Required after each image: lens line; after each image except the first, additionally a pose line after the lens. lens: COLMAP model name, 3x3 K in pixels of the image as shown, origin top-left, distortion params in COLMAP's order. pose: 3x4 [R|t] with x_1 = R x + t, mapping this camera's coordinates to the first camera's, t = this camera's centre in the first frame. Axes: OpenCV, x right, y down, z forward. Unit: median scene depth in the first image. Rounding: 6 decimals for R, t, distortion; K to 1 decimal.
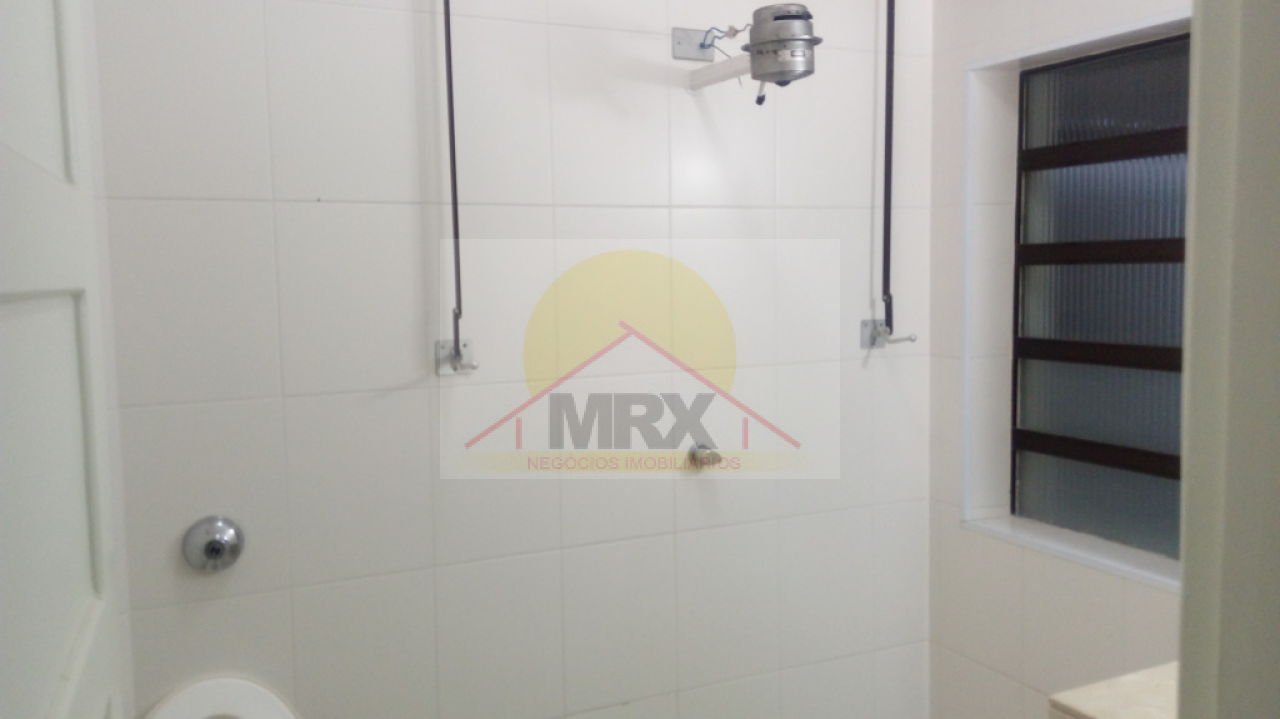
lens RADIAL K [[1016.5, 0, 640.0], [0, 1016.5, 359.5], [0, 0, 1]] dist [0.005186, -0.004838]
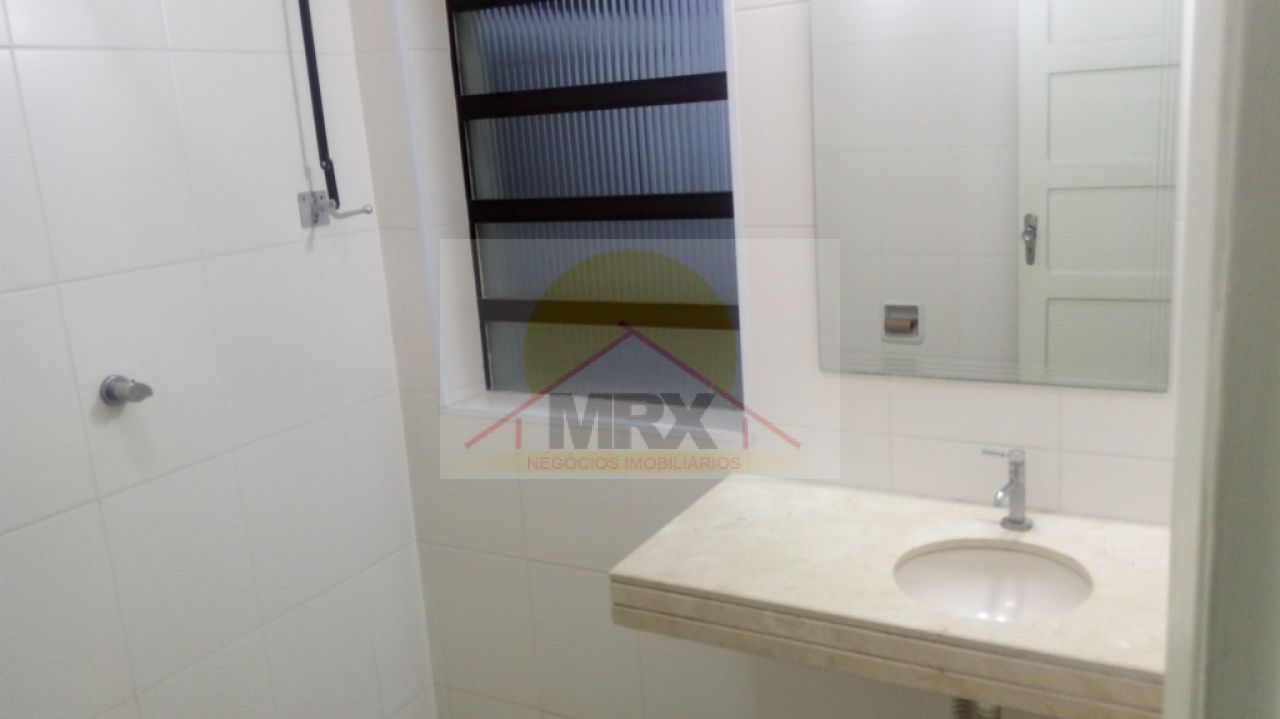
lens RADIAL K [[1016.5, 0, 640.0], [0, 1016.5, 359.5], [0, 0, 1]] dist [0.005186, -0.004838]
pose [[0.784498, -0.169876, 0.596410, -0.080219], [0.095220, 0.983341, 0.154836, -0.007780], [-0.612778, -0.064678, 0.787604, 0.174728]]
